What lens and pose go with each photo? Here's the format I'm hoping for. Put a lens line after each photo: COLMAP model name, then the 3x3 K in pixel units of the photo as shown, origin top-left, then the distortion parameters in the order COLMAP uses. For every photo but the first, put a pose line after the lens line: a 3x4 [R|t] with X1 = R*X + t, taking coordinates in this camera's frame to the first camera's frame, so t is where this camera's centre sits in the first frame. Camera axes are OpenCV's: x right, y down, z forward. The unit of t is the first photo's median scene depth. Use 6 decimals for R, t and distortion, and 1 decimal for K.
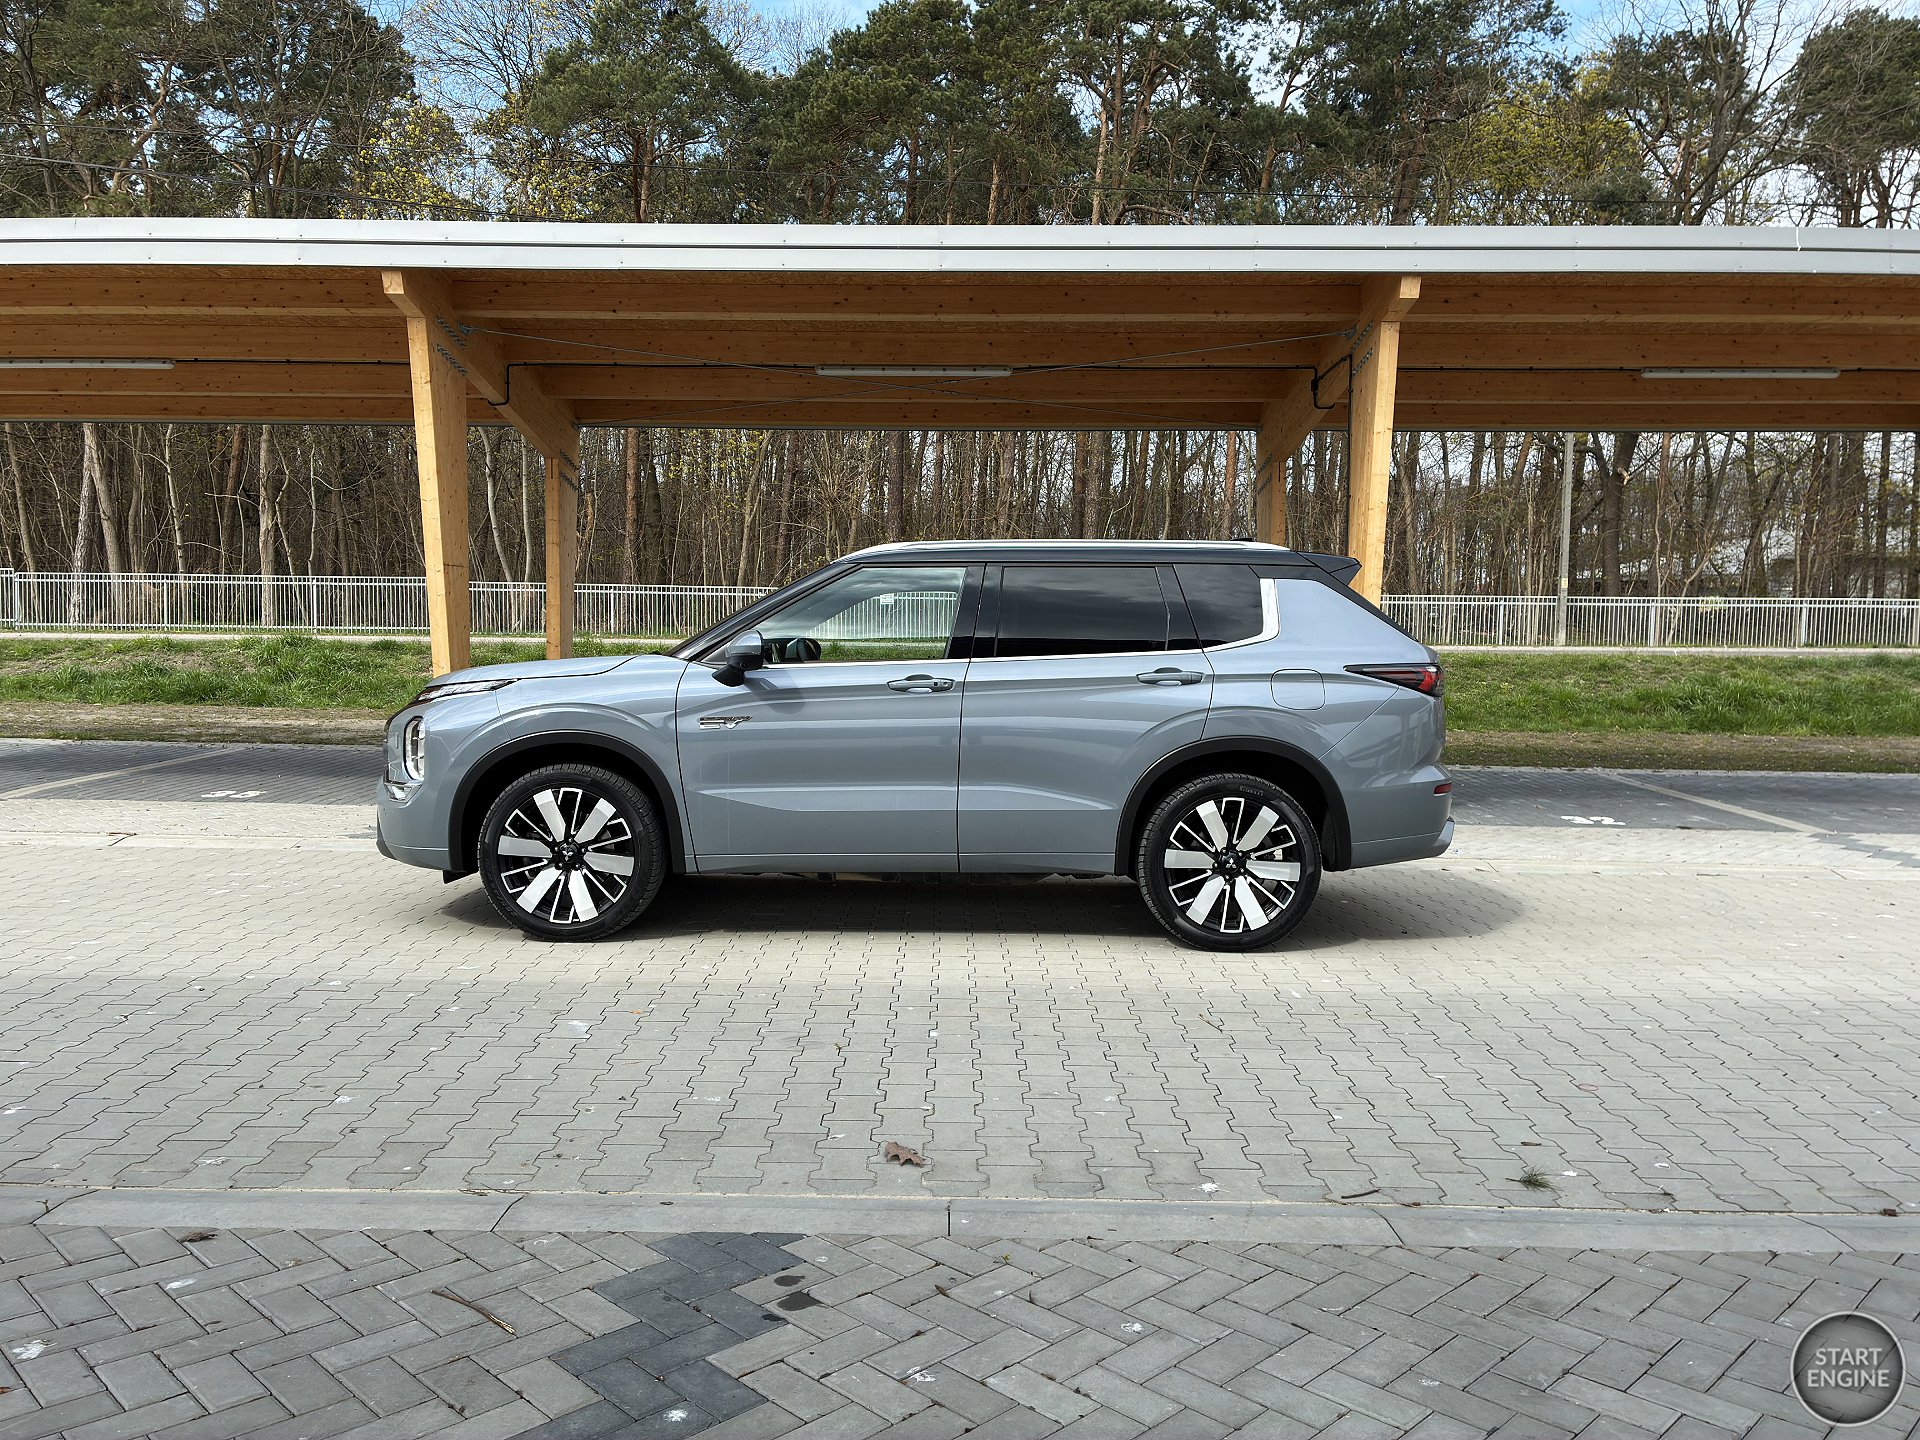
lens RADIAL K [[1430.5, 0, 960.0], [0, 1430.5, 720.0], [0, 0, 1]] dist [0.048277, -0.076564]
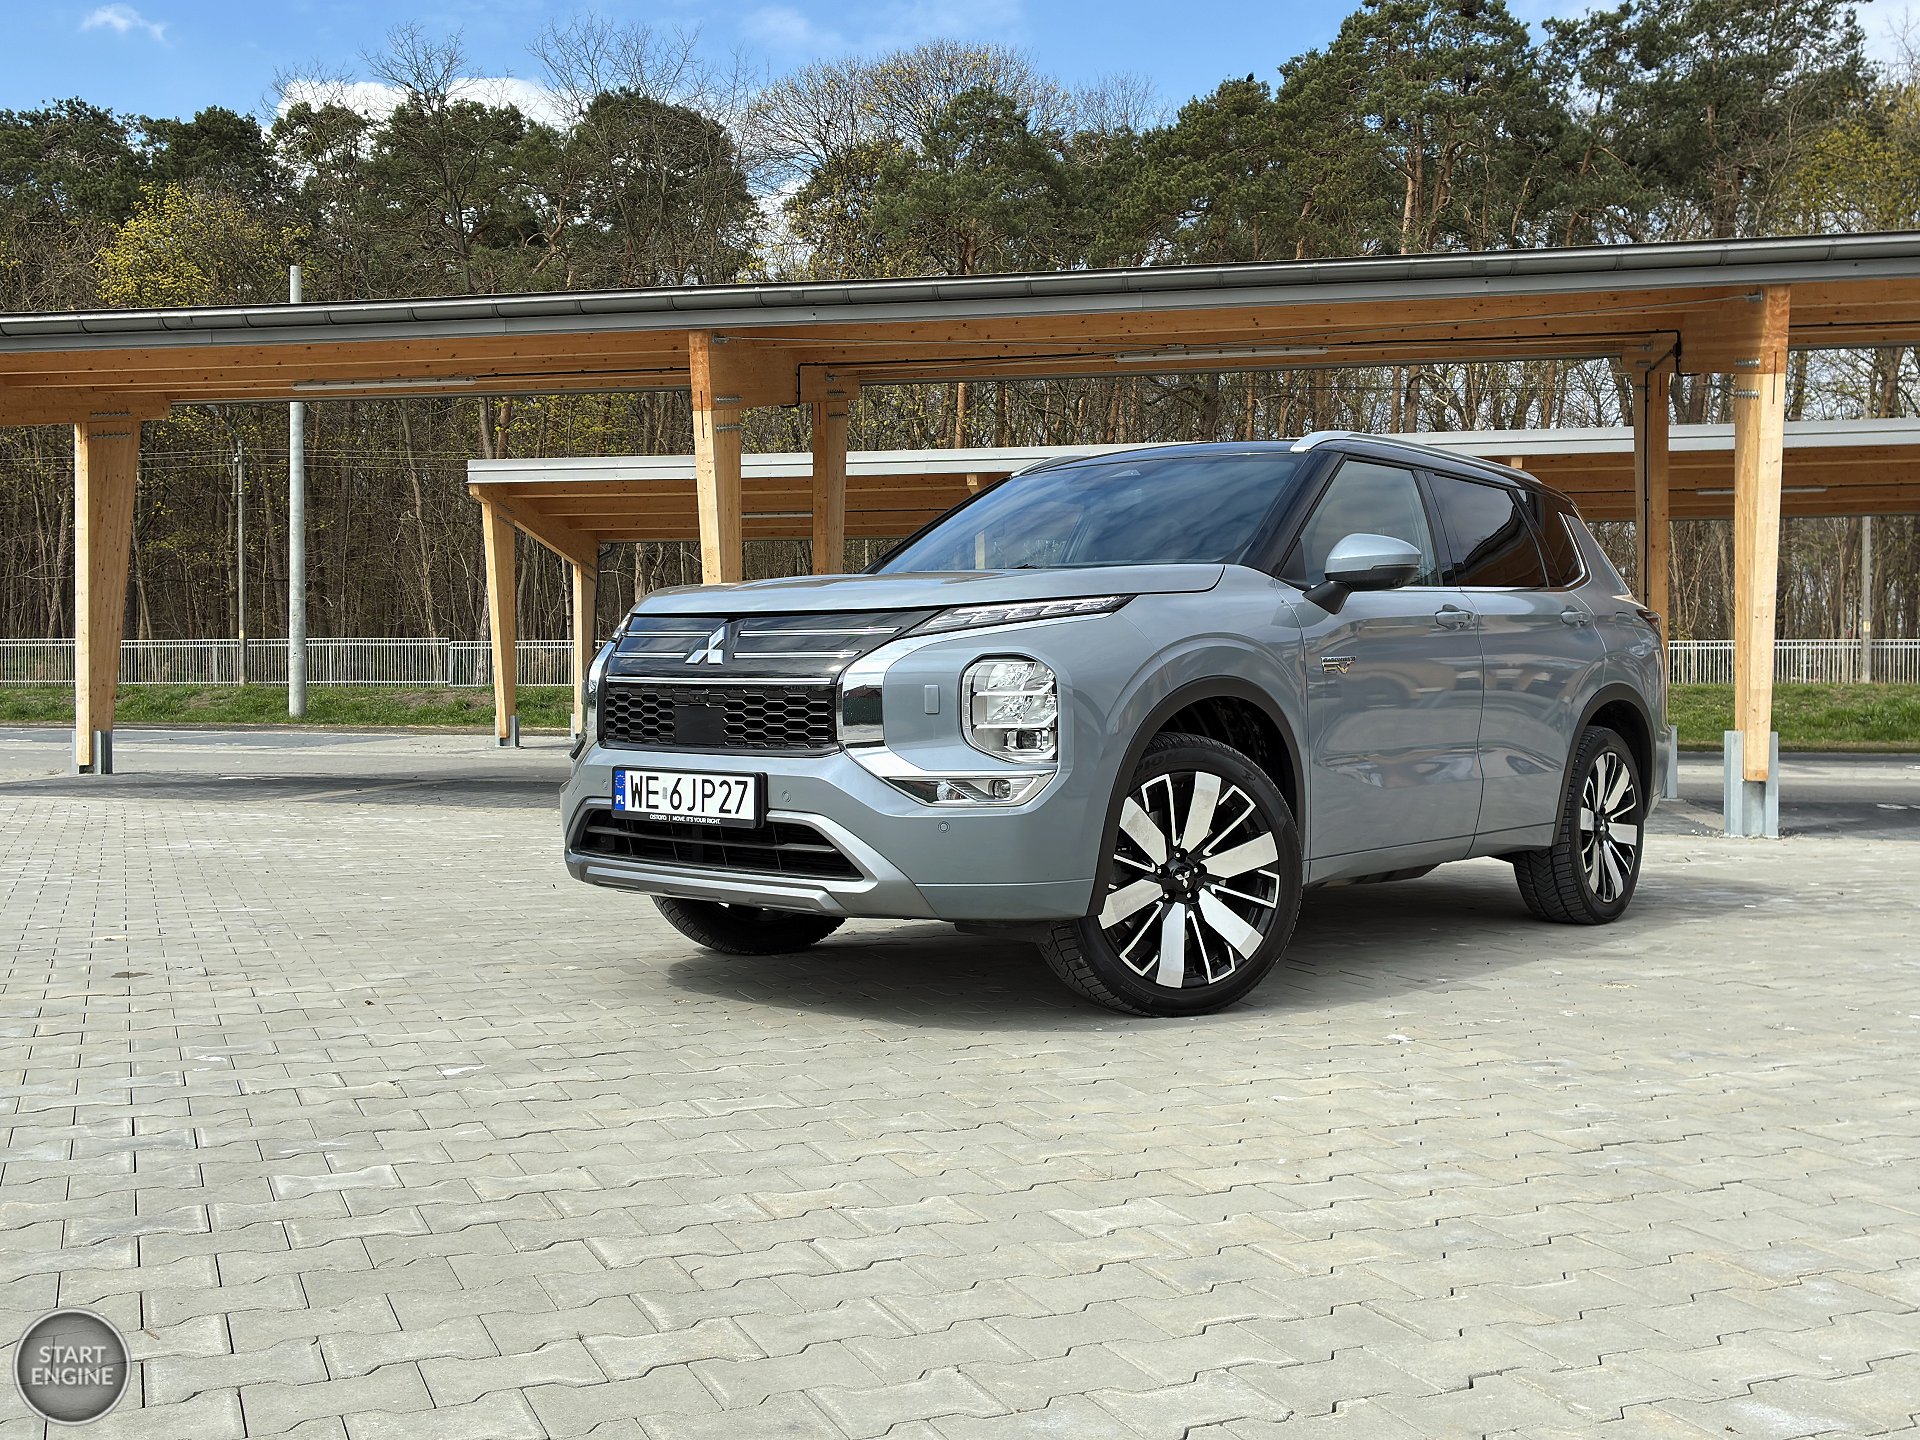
lens RADIAL K [[1837.0, 0, 960.0], [0, 1837.0, 720.0], [0, 0, 1]] dist [0.013905, 0.016930]
pose [[0.985996, -0.010565, -0.166437, 0.000031], [0.001512, 0.998517, -0.054424, 0.039967], [0.166765, 0.053410, 0.984549, -0.371849]]
